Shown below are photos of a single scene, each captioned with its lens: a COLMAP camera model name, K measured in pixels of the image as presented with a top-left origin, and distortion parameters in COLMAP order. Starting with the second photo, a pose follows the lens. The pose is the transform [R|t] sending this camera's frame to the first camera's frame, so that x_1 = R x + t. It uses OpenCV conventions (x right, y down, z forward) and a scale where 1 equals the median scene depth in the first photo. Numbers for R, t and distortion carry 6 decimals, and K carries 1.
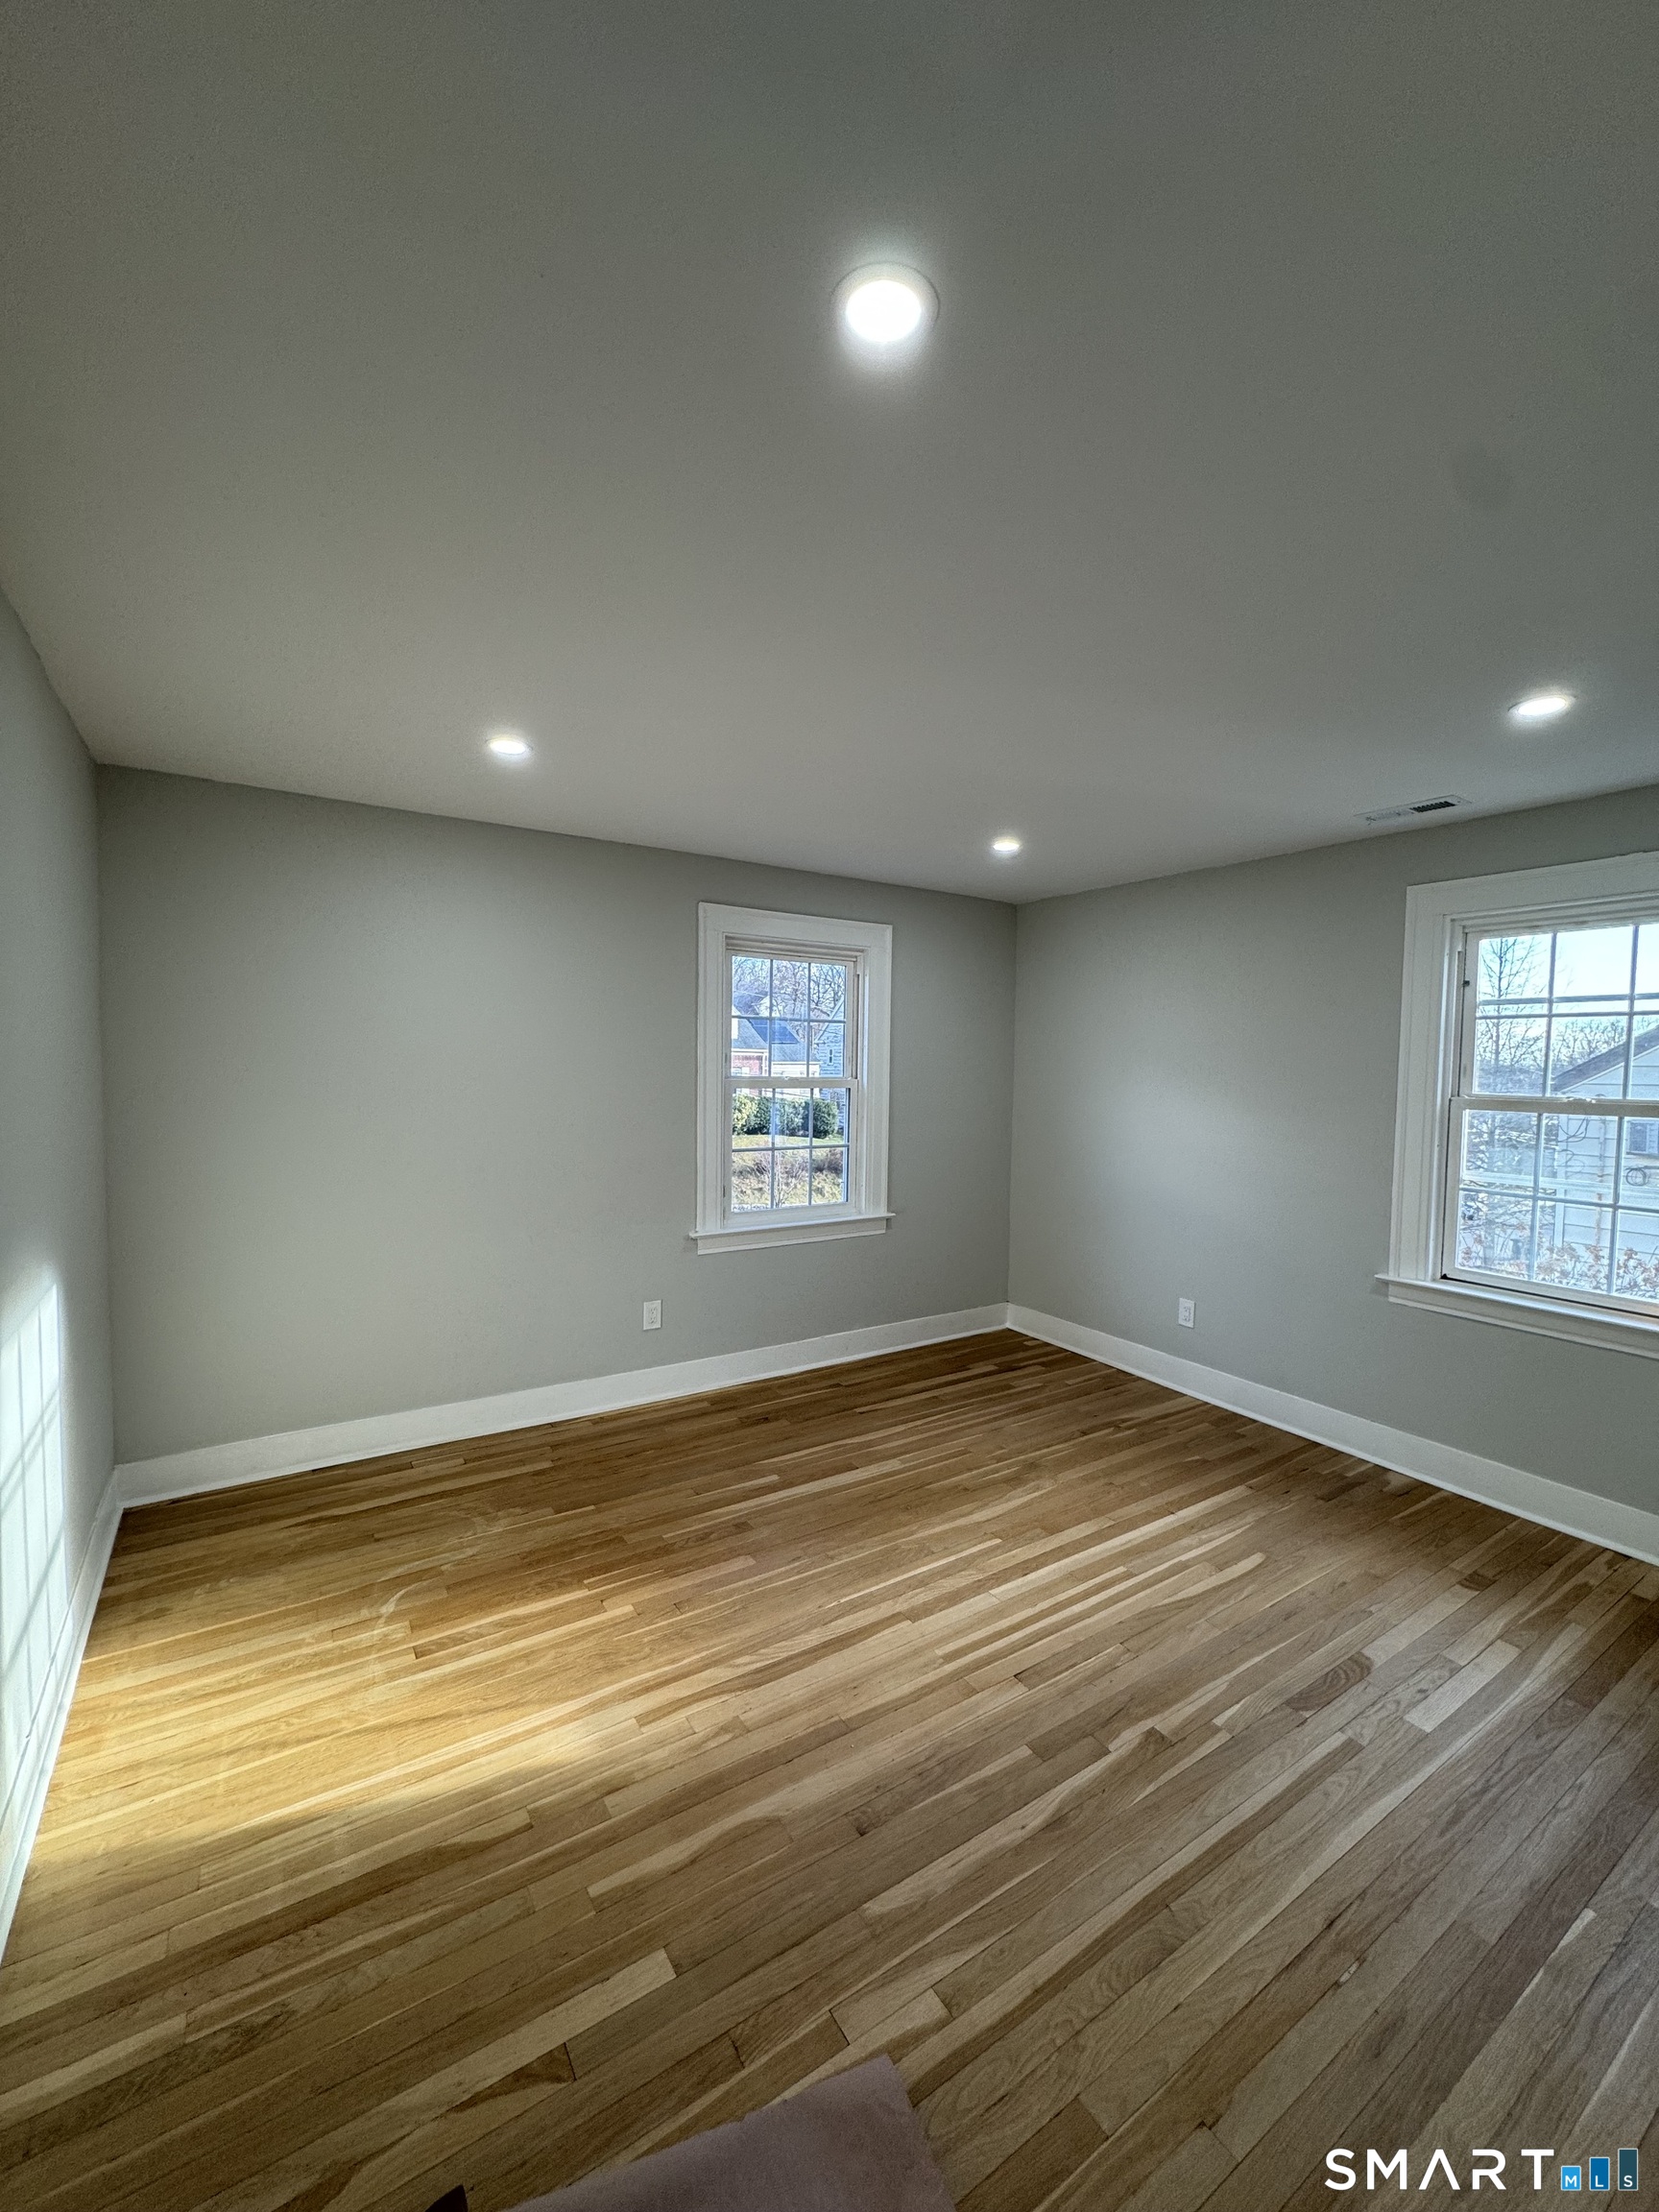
lens RADIAL K [[884.6, 0, 828.8], [0, 884.6, 1107.7], [0, 0, 1]] dist [-0.003528, 0.000416]
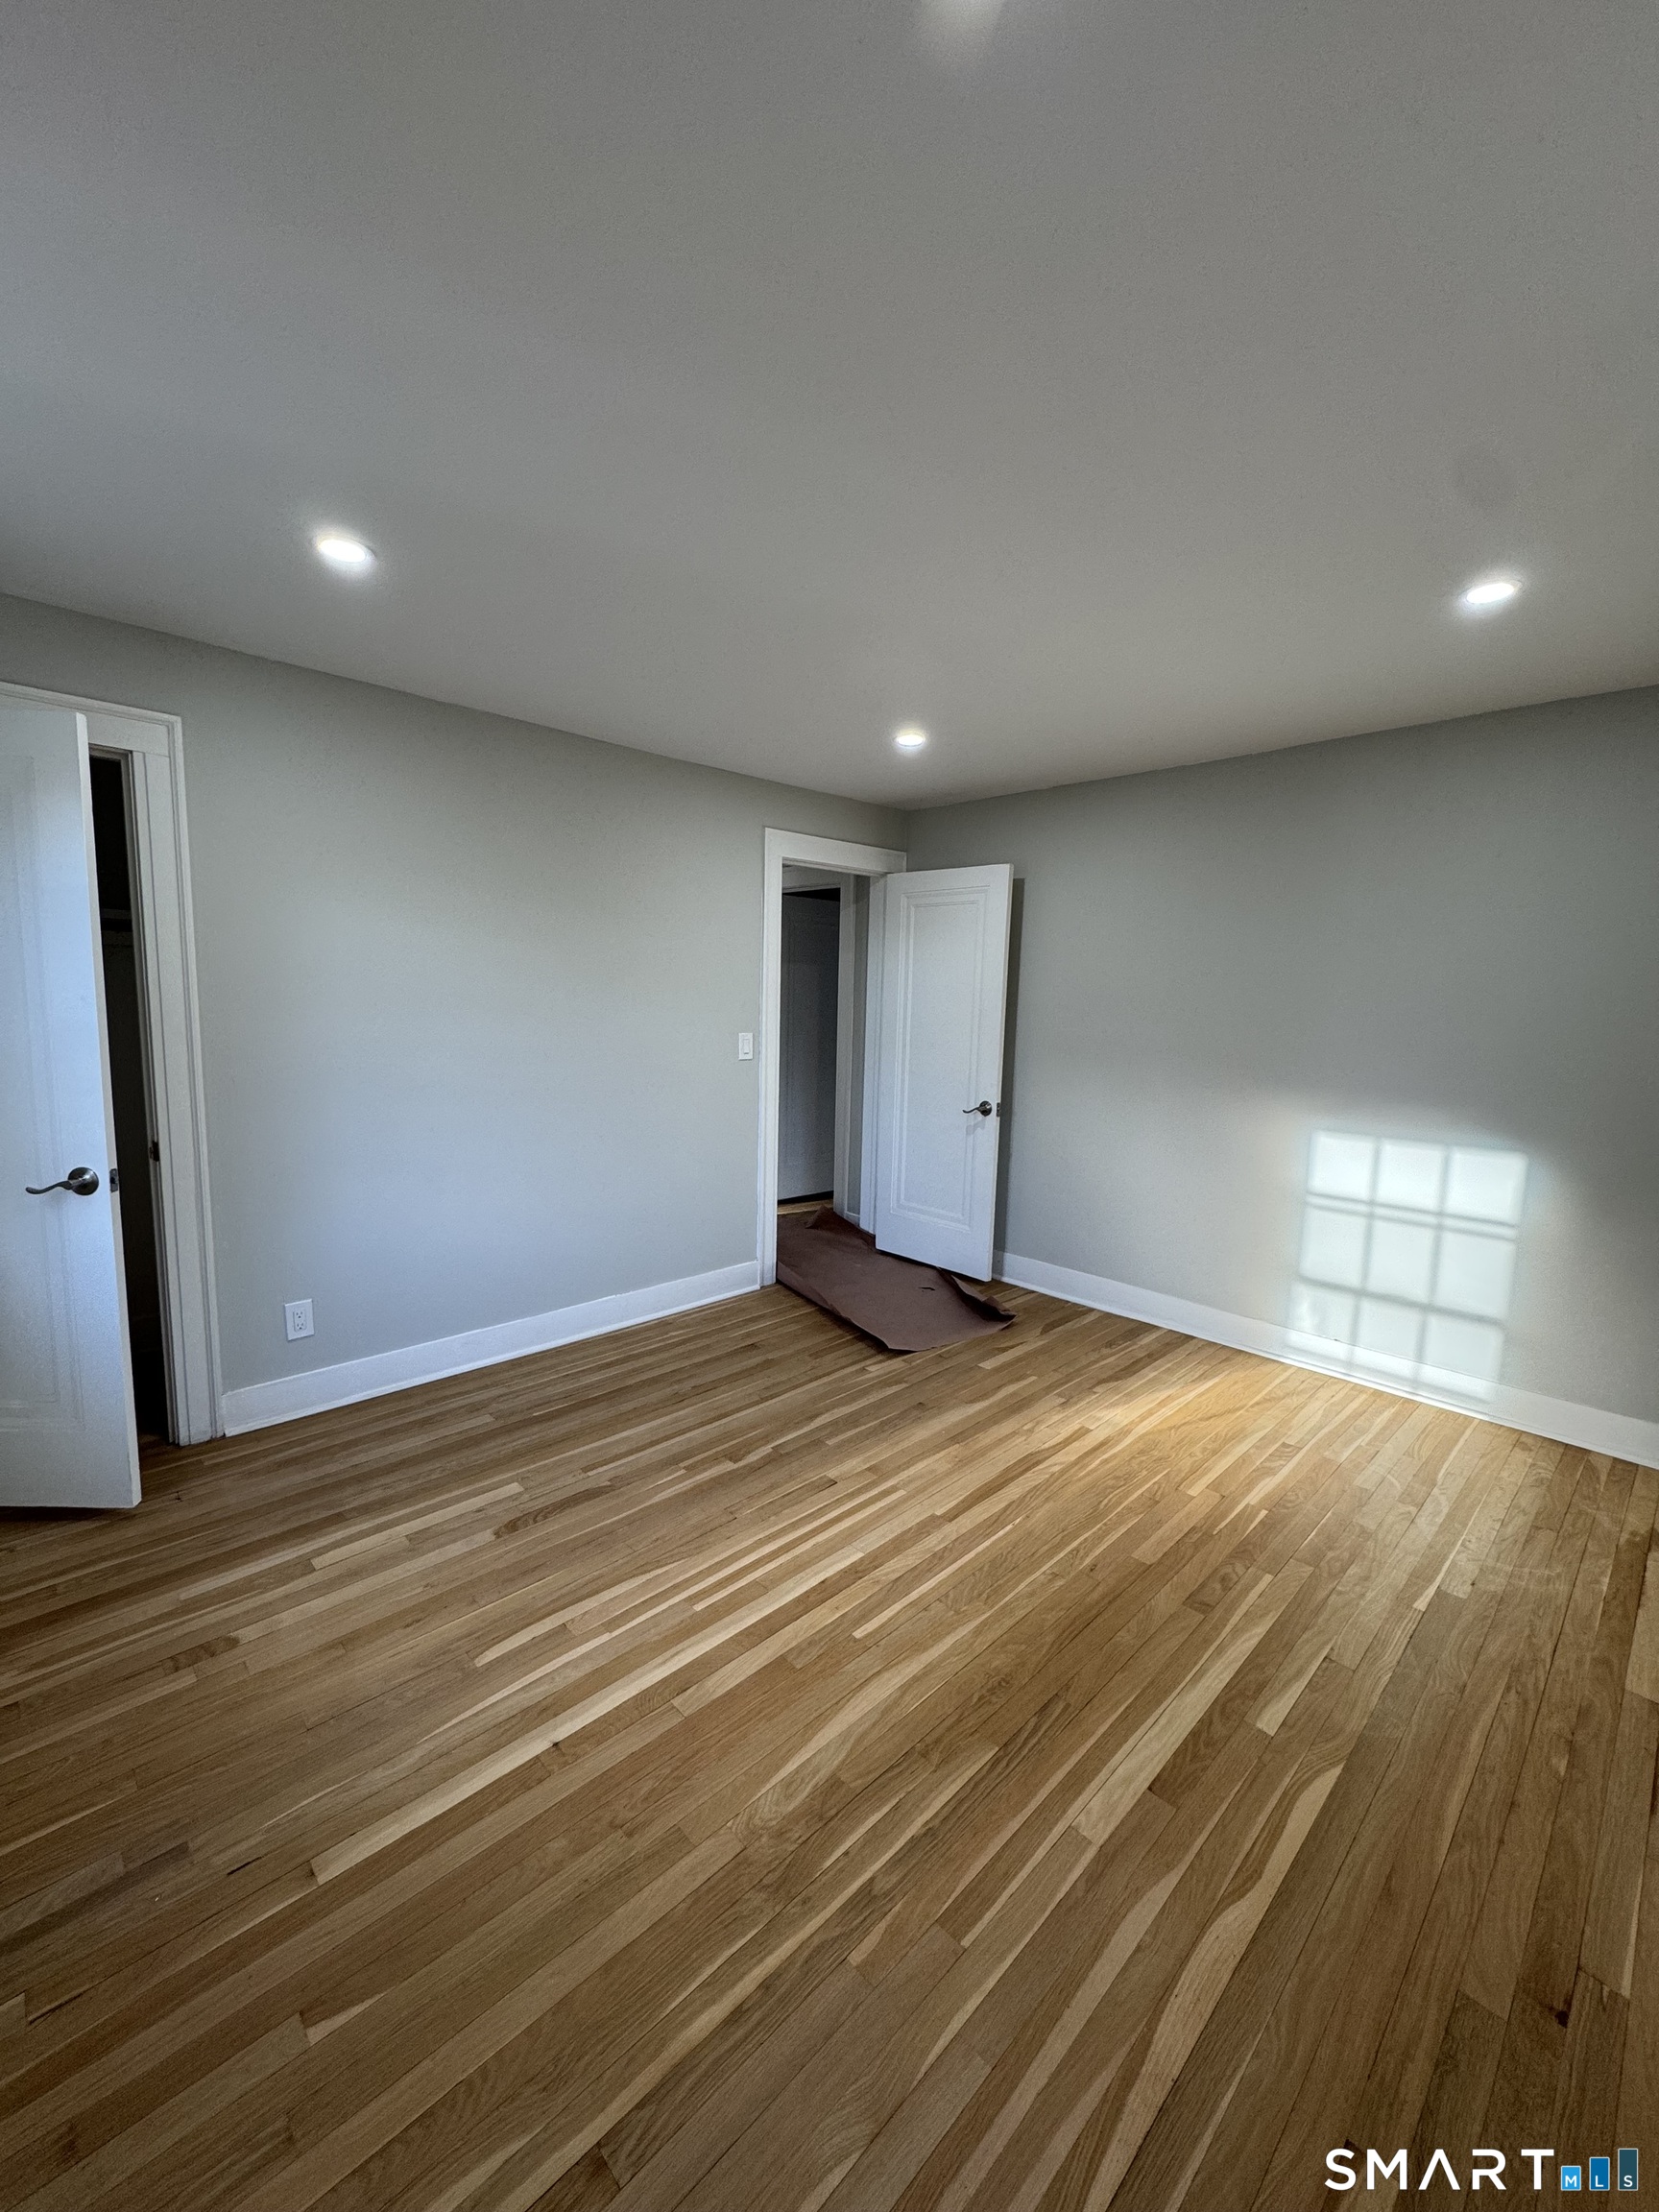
lens RADIAL K [[884.6, 0, 828.8], [0, 884.6, 1107.7], [0, 0, 1]] dist [-0.003528, 0.000416]
pose [[-0.980533, -0.015532, -0.195741, 0.418649], [-0.048504, 0.985133, 0.164802, -0.043656], [0.190272, 0.171088, -0.966709, 1.875024]]
